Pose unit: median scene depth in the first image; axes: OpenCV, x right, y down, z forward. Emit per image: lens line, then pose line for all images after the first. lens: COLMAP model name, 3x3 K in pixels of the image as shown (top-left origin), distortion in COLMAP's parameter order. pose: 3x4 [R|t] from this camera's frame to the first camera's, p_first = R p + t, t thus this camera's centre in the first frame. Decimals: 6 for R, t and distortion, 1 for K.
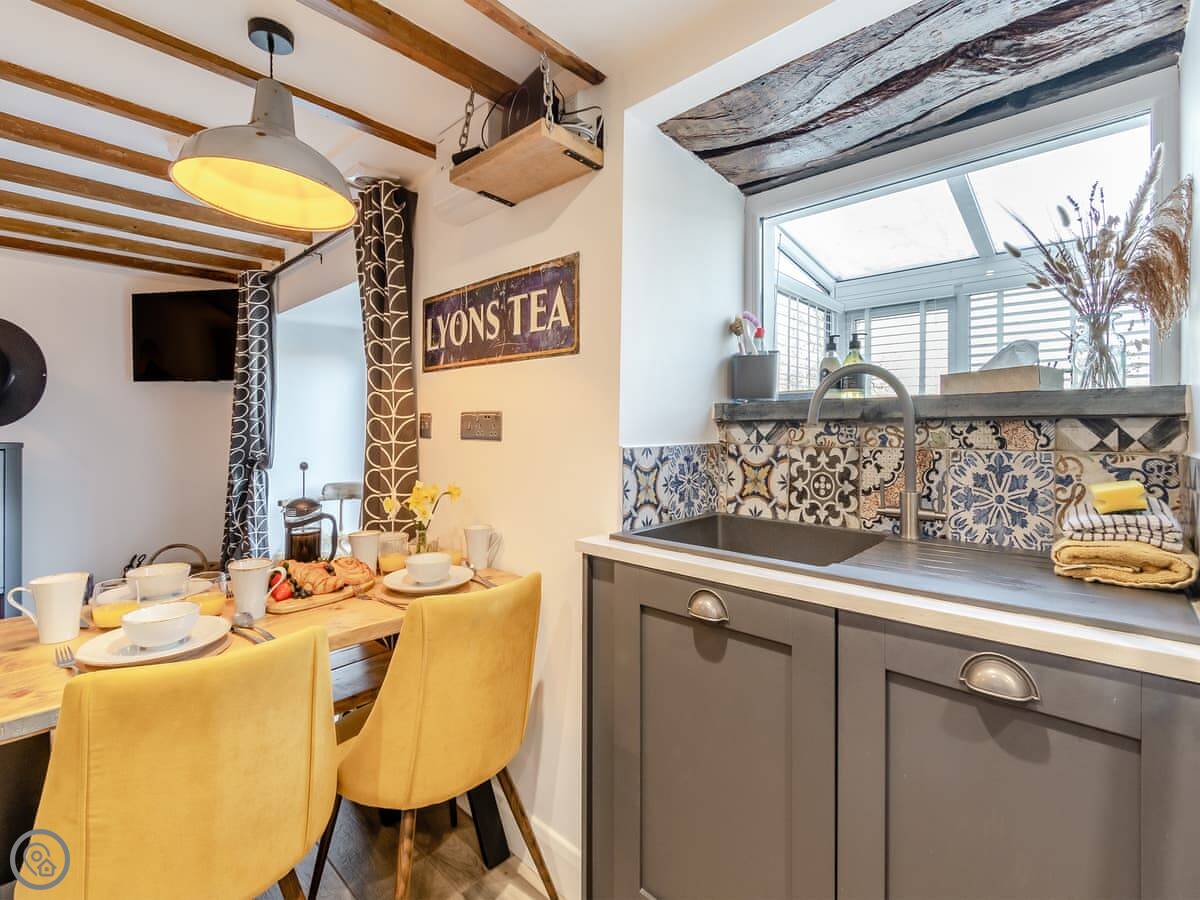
lens RADIAL K [[577.4, 0, 606.8], [0, 577.4, 434.9], [0, 0, 1]] dist [0.003743, -0.002734]
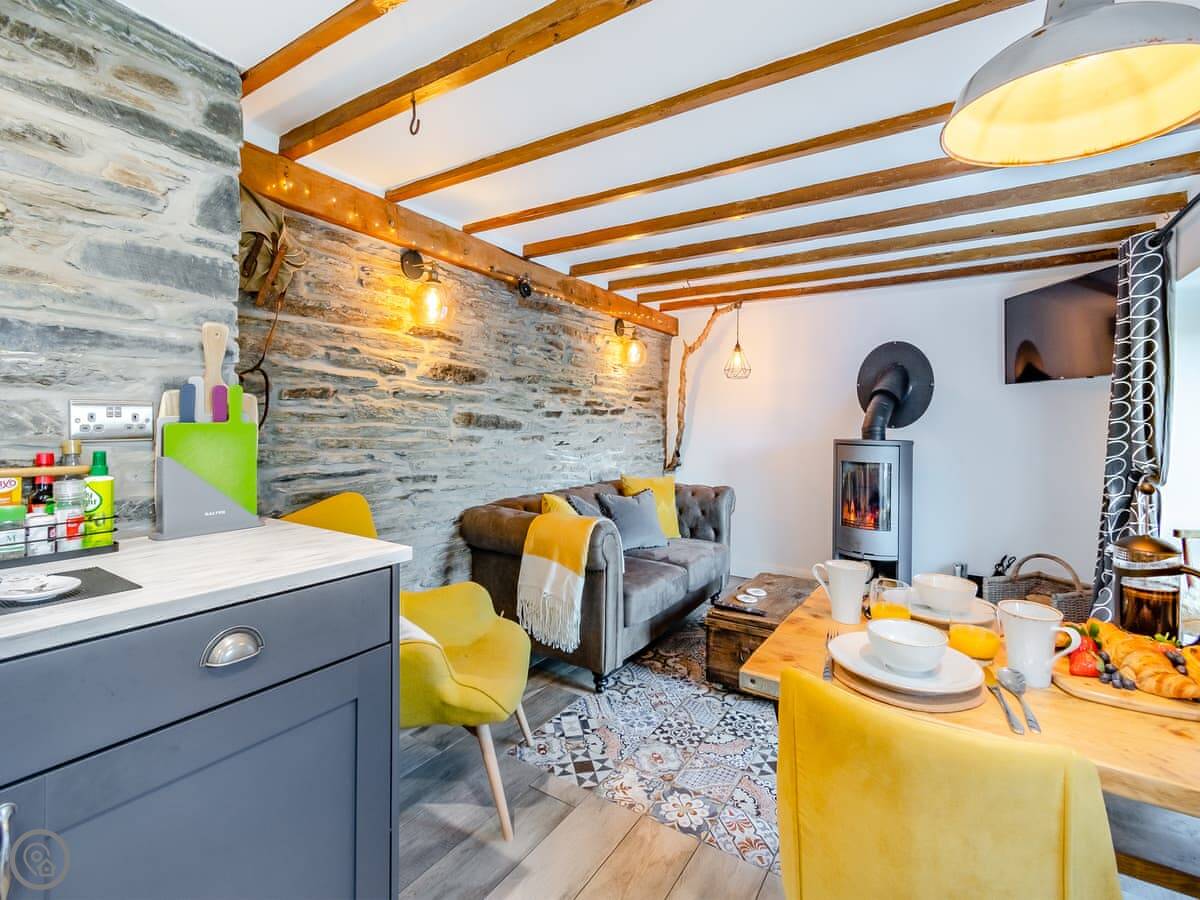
lens RADIAL K [[545.0, 0, 591.8], [0, 545.0, 419.4], [0, 0, 1]] dist [-0.002189, 0.001267]
pose [[0.180766, -0.003889, -0.983518, -0.014151], [-0.028547, 0.999550, -0.009199, -0.002095], [0.983112, 0.029739, 0.180573, 0.237092]]
